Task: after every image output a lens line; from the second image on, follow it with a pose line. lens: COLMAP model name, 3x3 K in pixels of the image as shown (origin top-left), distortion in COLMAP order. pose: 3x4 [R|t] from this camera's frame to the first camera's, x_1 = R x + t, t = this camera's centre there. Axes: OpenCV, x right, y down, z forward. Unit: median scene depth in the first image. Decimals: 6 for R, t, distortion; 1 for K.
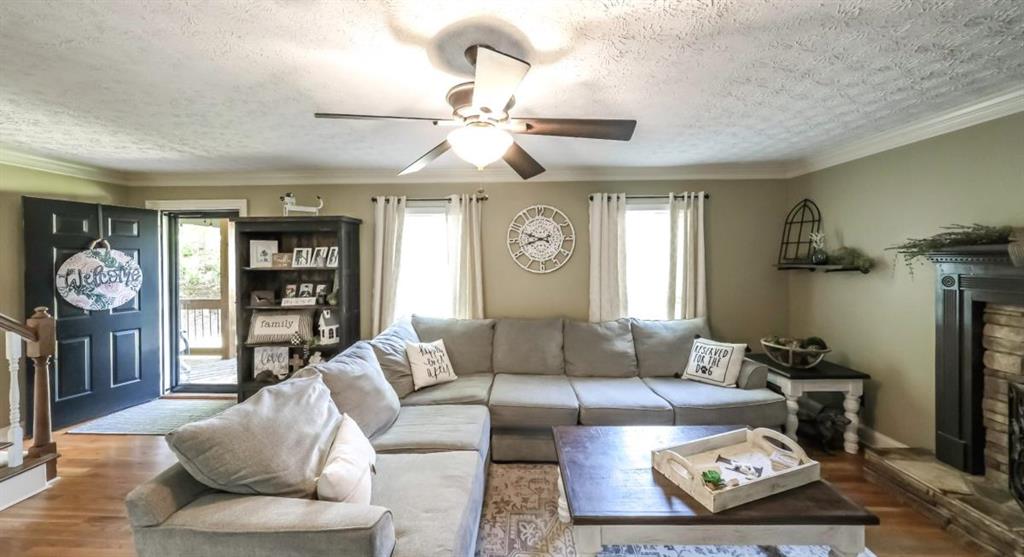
lens RADIAL K [[358.5, 0, 505.6], [0, 358.5, 261.2], [0, 0, 1]] dist [-0.001692, -0.000386]
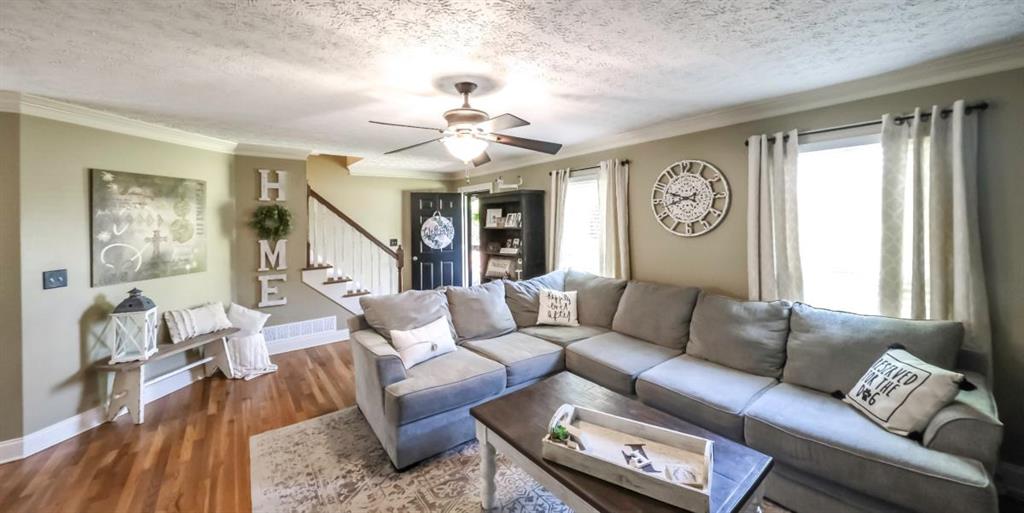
lens RADIAL K [[359.4, 0, 507.1], [0, 359.4, 218.5], [0, 0, 1]] dist [-0.001736, -0.000116]
pose [[0.633406, -0.008776, -0.773770, 0.532332], [0.005556, 0.999961, -0.006793, -0.007619], [0.773800, 0.000004, 0.633430, 0.085958]]
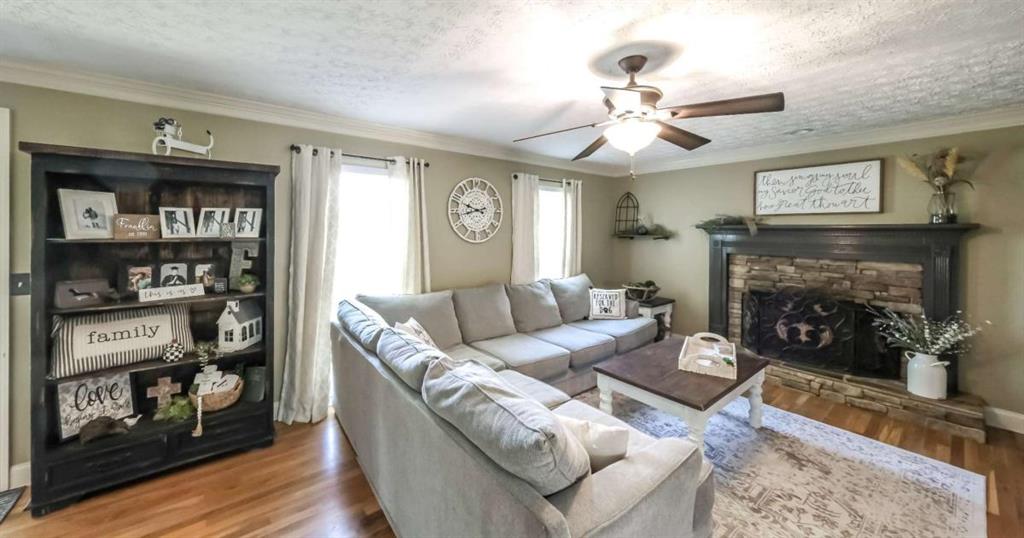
lens RADIAL K [[355.3, 0, 498.3], [0, 355.3, 231.4], [0, 0, 1]] dist [0.001361, 0.000384]
pose [[0.778917, 0.008134, 0.627074, -0.528088], [-0.006793, 0.999967, -0.004532, 0.004560], [-0.627090, -0.000730, 0.778947, 0.155868]]
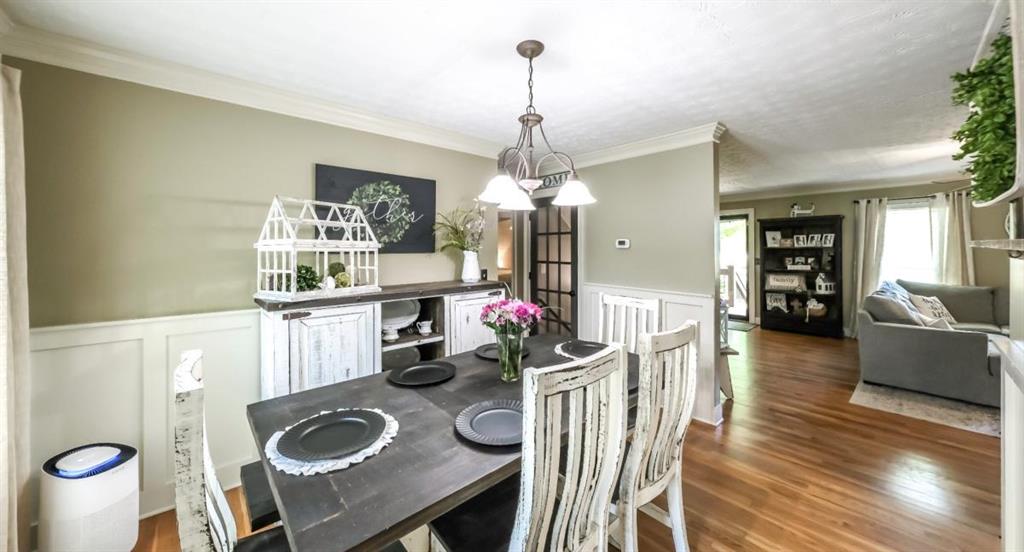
lens RADIAL K [[360.6, 0, 519.0], [0, 360.6, 247.5], [0, 0, 1]] dist [-0.000700, -0.000031]
pose [[0.692164, -0.000789, -0.721740, -0.269426], [-0.003568, 0.999983, -0.004515, 0.032558], [0.721731, 0.005700, 0.692150, -1.108929]]
